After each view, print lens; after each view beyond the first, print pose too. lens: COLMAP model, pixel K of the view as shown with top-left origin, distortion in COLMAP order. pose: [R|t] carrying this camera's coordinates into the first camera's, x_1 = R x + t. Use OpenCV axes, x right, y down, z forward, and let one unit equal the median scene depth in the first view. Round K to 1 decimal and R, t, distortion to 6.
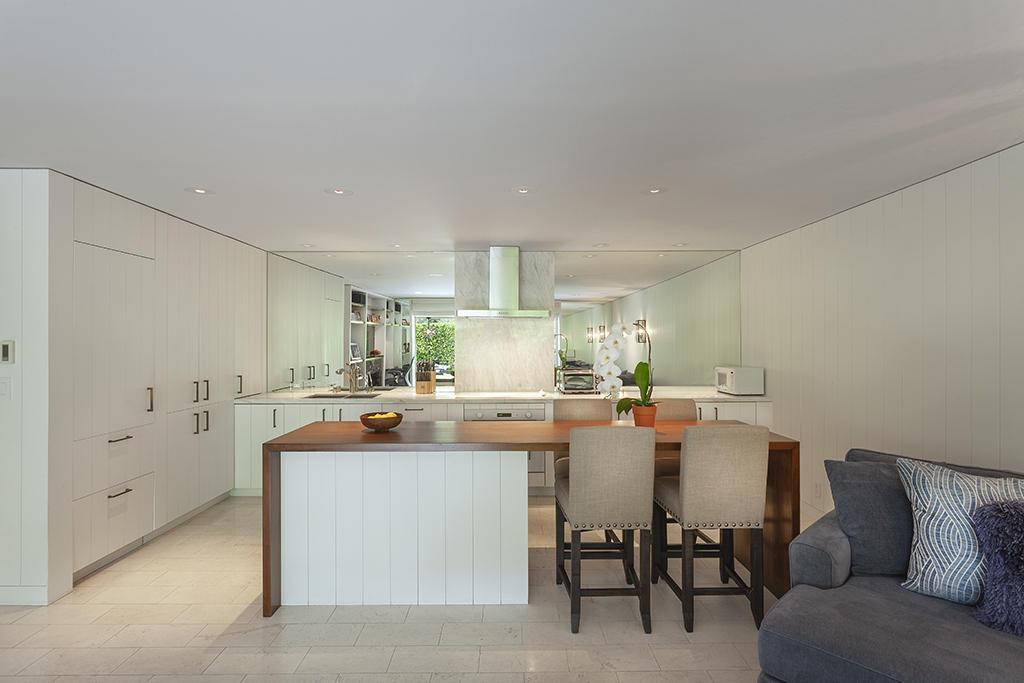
lens RADIAL K [[531.8, 0, 512.0], [0, 531.8, 341.5], [0, 0, 1]] dist [-0.000025, 0.000042]
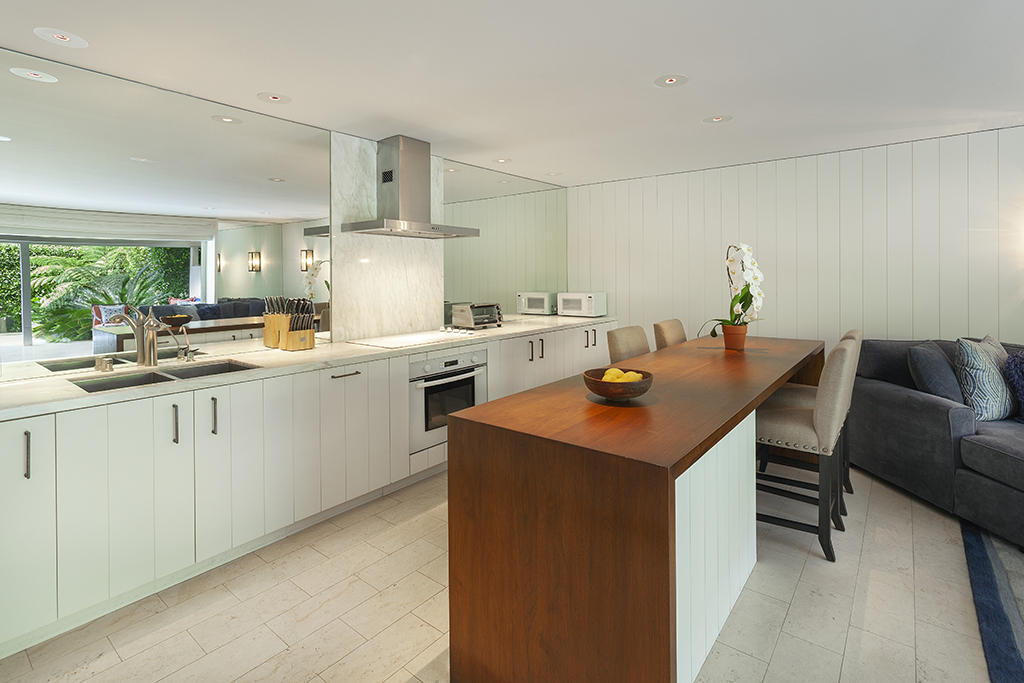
lens RADIAL K [[493.8, 0, 514.5], [0, 493.8, 276.9], [0, 0, 1]] dist [-0.022646, 0.000029]
pose [[0.612486, -0.003234, 0.790475, -0.467043], [0.000028, 0.999992, 0.004069, 0.011054], [-0.790481, -0.002470, 0.612481, 0.457703]]
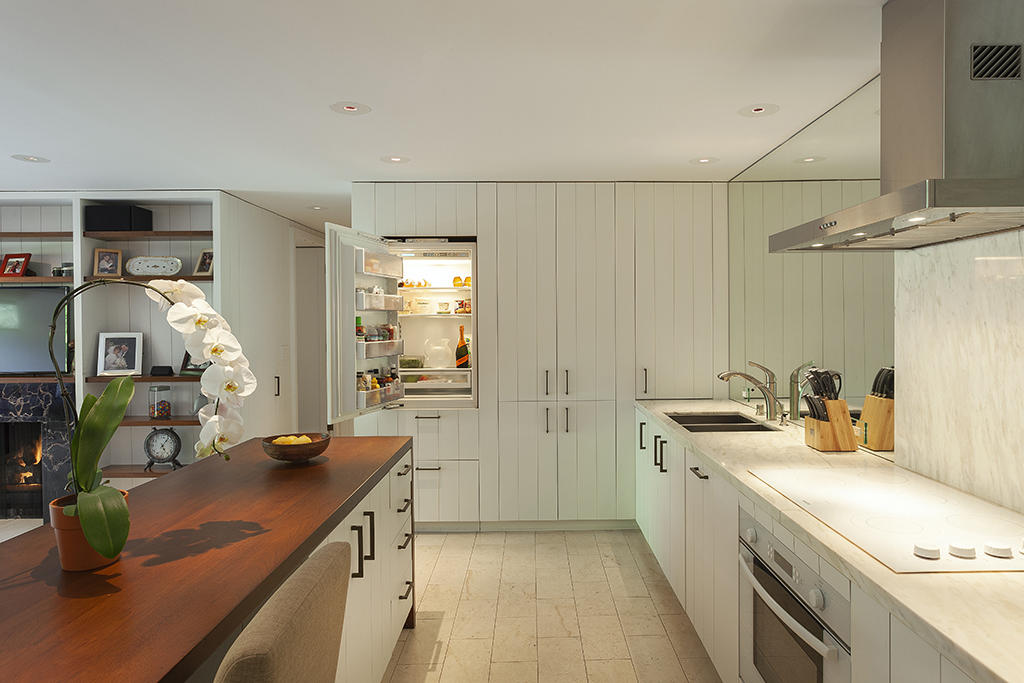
lens RADIAL K [[604.8, 0, 534.6], [0, 604.8, 334.7], [0, 0, 1]] dist [-0.002810, -0.001111]
pose [[0.021673, 0.020075, -0.999564, 0.293485], [0.011665, 0.999725, 0.020331, -0.001116], [0.999697, -0.012101, 0.021433, 0.777417]]
